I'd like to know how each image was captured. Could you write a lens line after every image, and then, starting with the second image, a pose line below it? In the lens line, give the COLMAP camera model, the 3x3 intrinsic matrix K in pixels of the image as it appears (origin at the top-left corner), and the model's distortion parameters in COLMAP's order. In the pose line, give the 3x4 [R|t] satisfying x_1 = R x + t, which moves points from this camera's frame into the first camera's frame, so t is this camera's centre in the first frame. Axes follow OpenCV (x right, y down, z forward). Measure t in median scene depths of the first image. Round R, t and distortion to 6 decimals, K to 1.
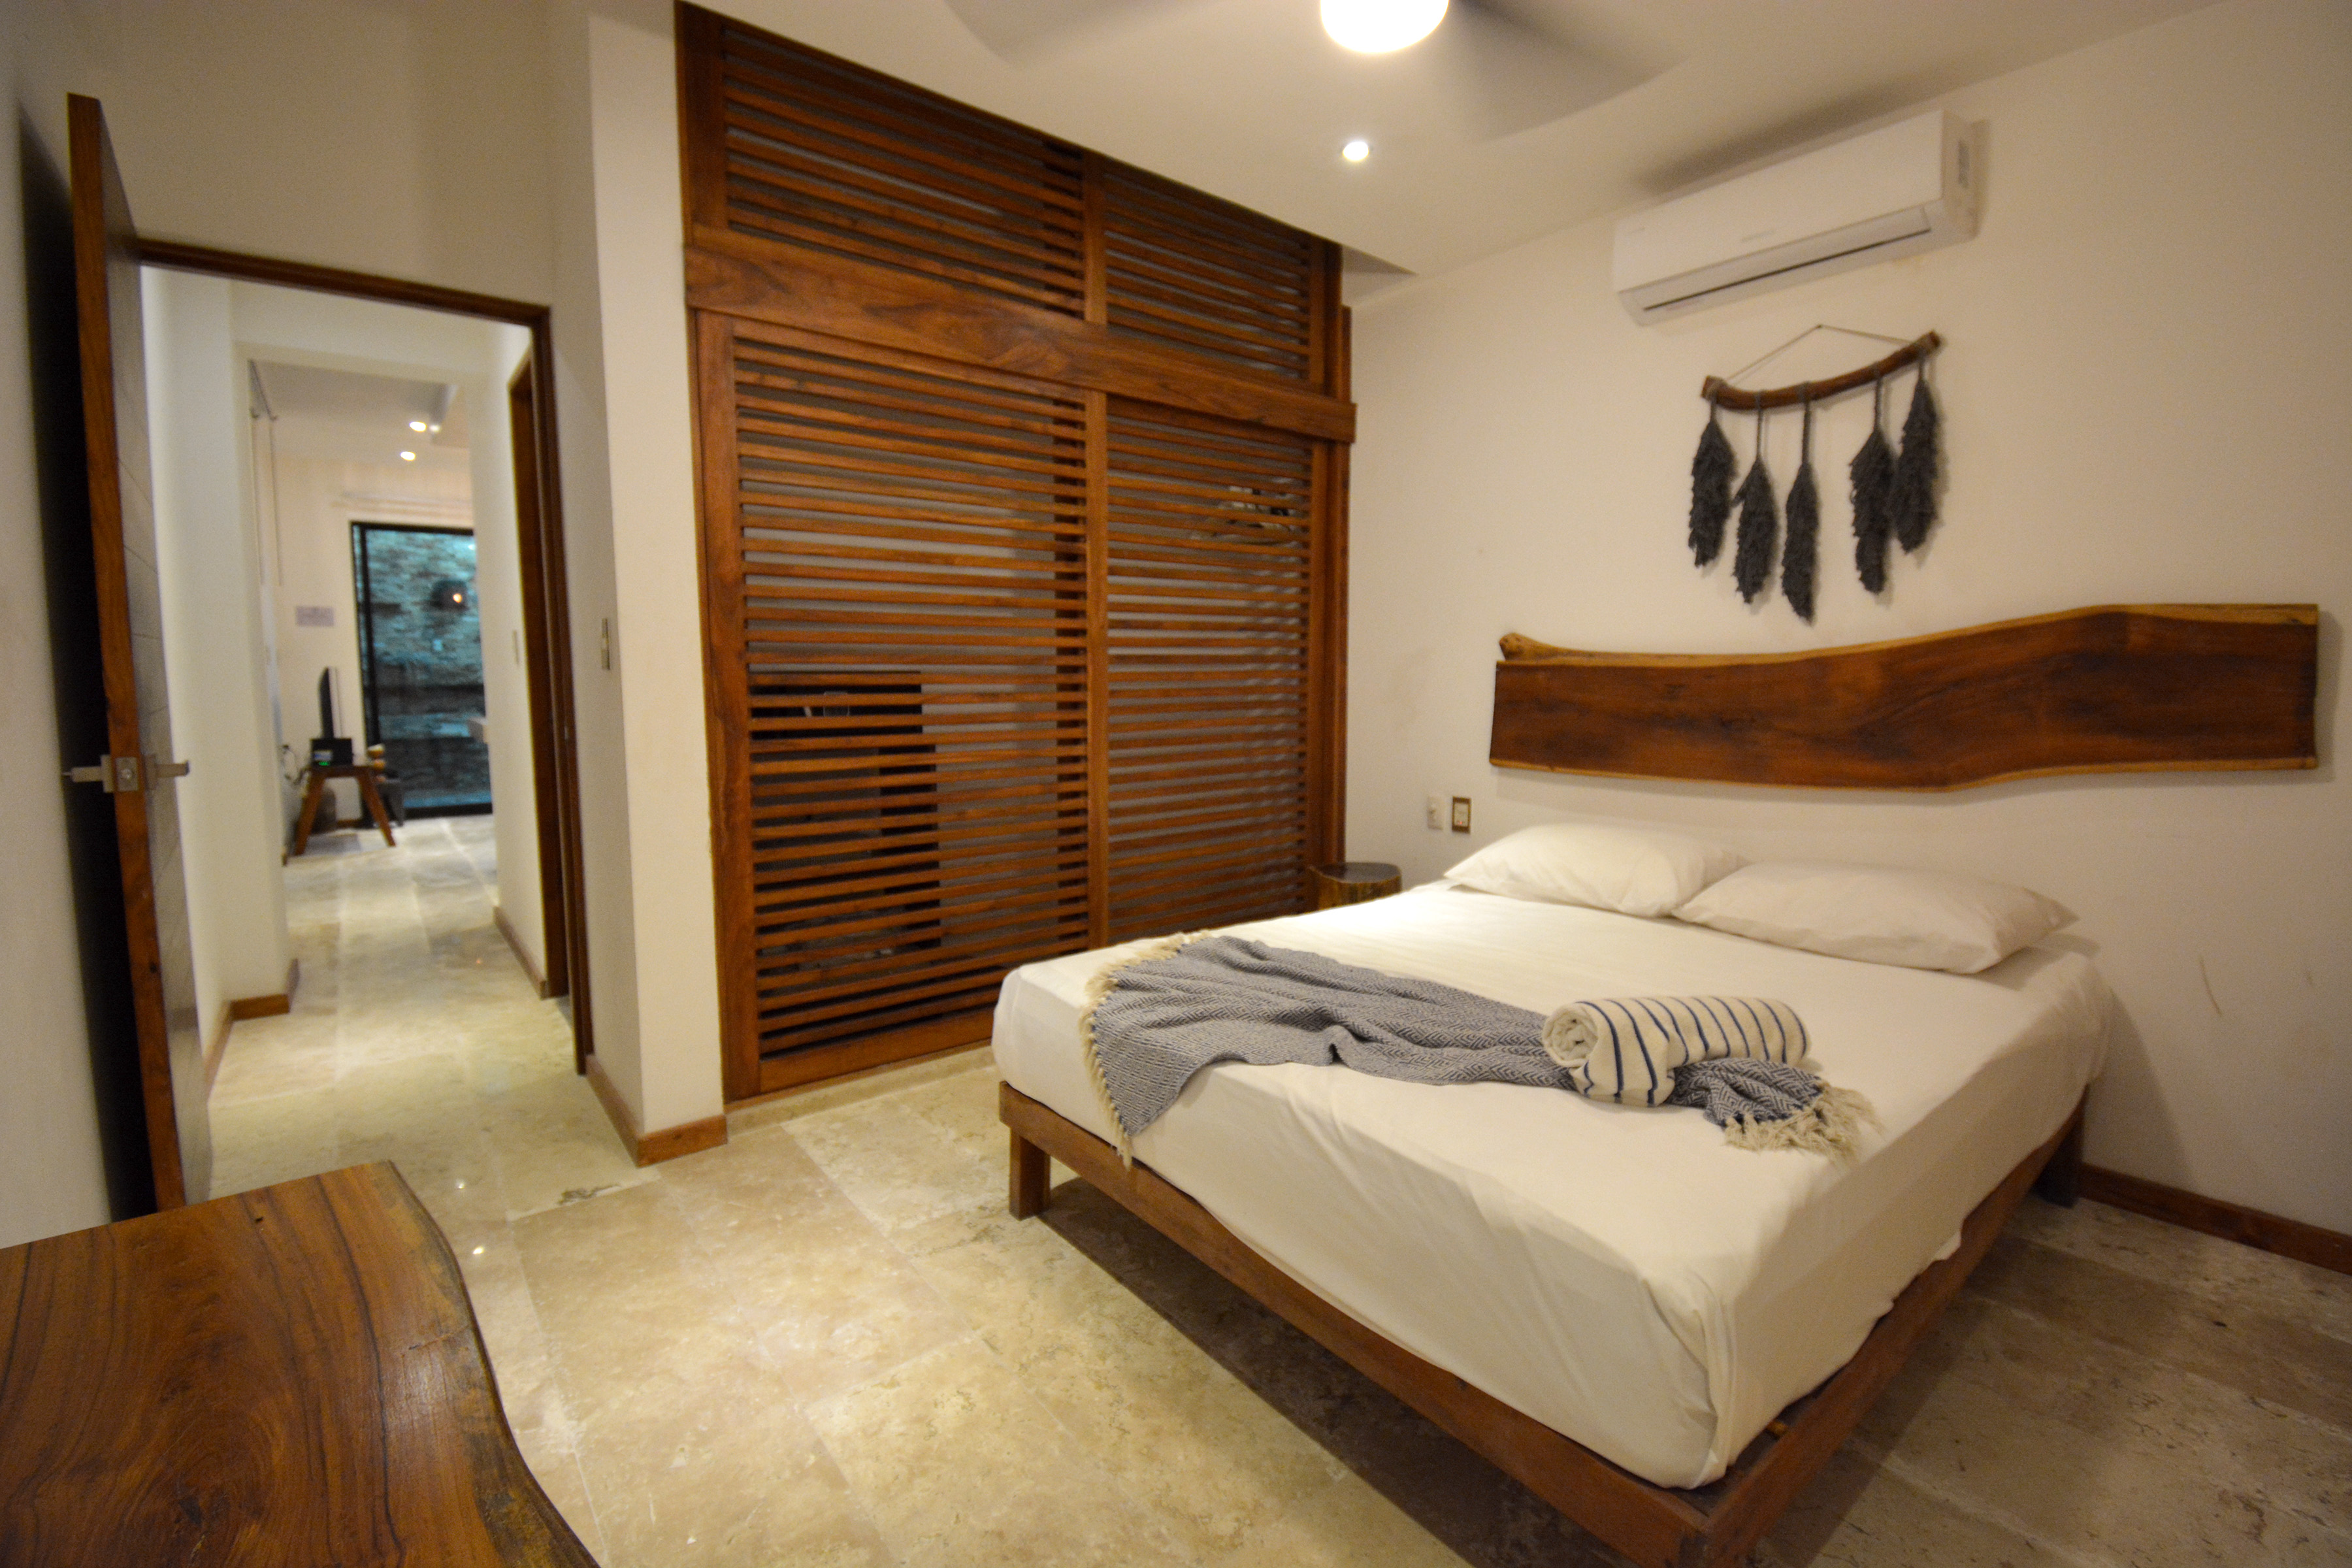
lens RADIAL K [[1011.3, 0, 1212.8], [0, 1011.3, 765.9], [0, 0, 1]] dist [0.004514, -0.008748]
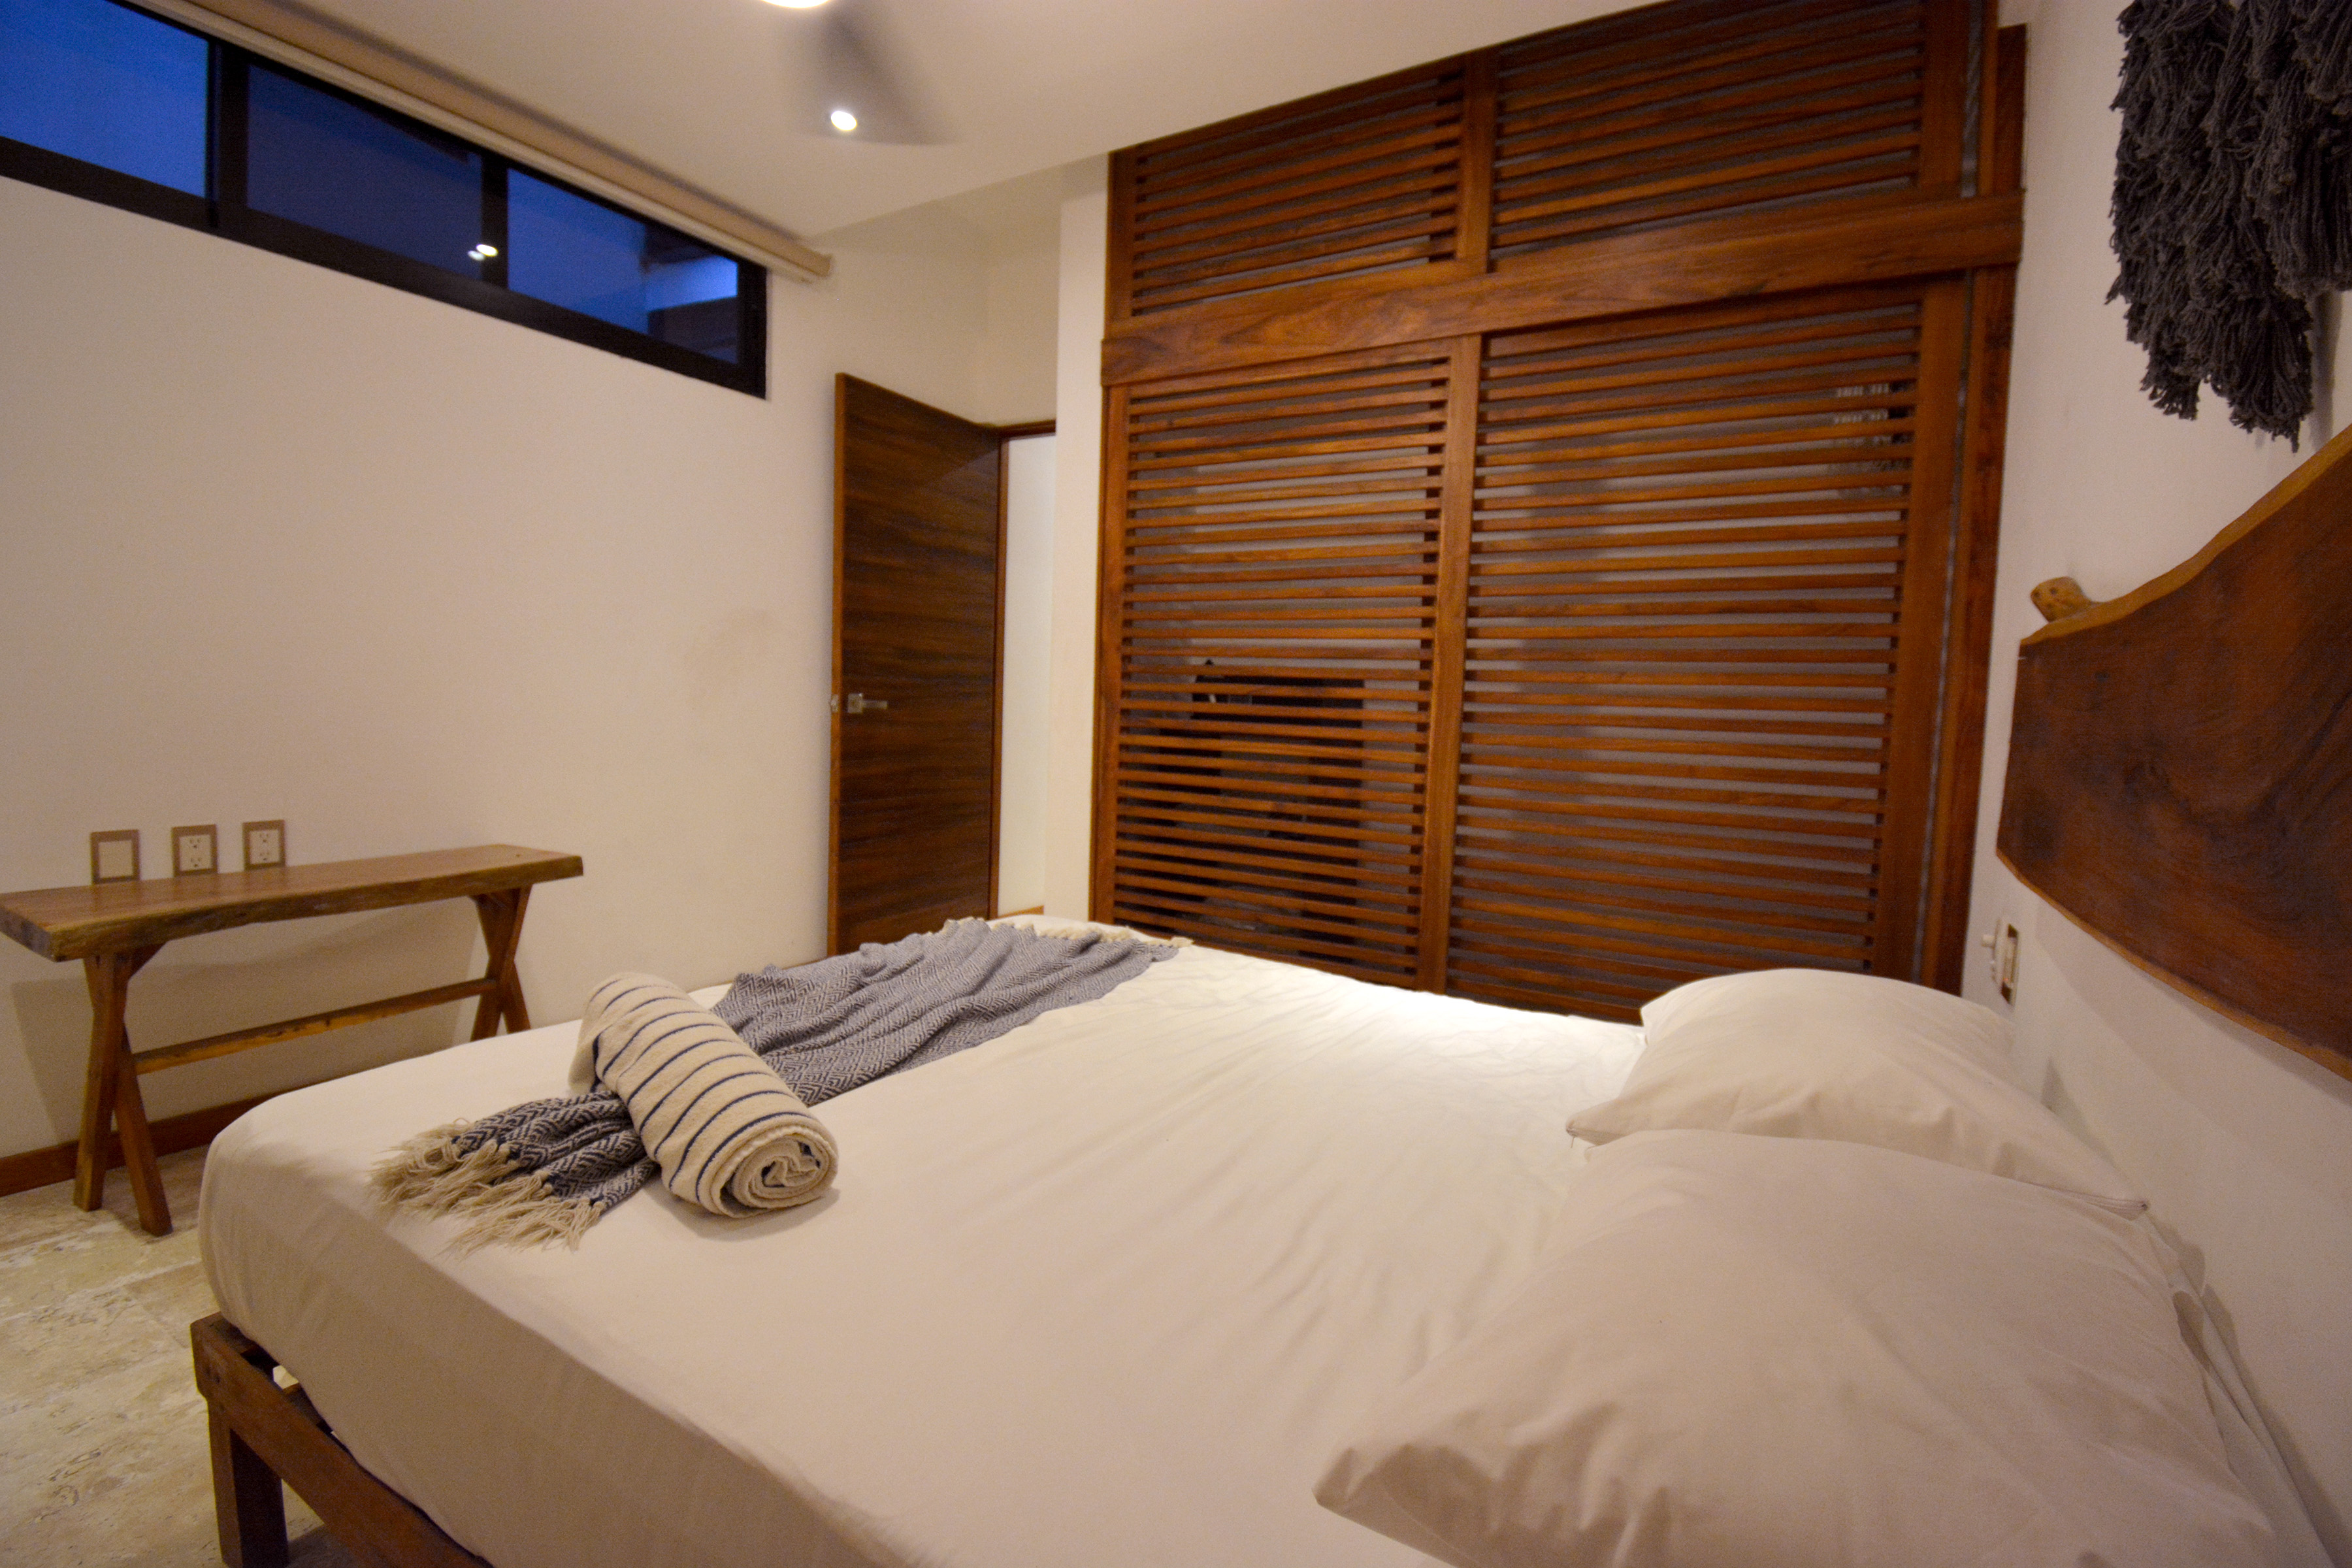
lens RADIAL K [[1081.3, 0, 1227.8], [0, 1081.3, 731.8], [0, 0, 1]] dist [0.014898, -0.020267]
pose [[0.352960, 0.063904, -0.933453, 0.909780], [-0.107709, 0.993807, 0.027309, -0.060936], [0.929418, 0.090902, 0.357658, 0.695914]]
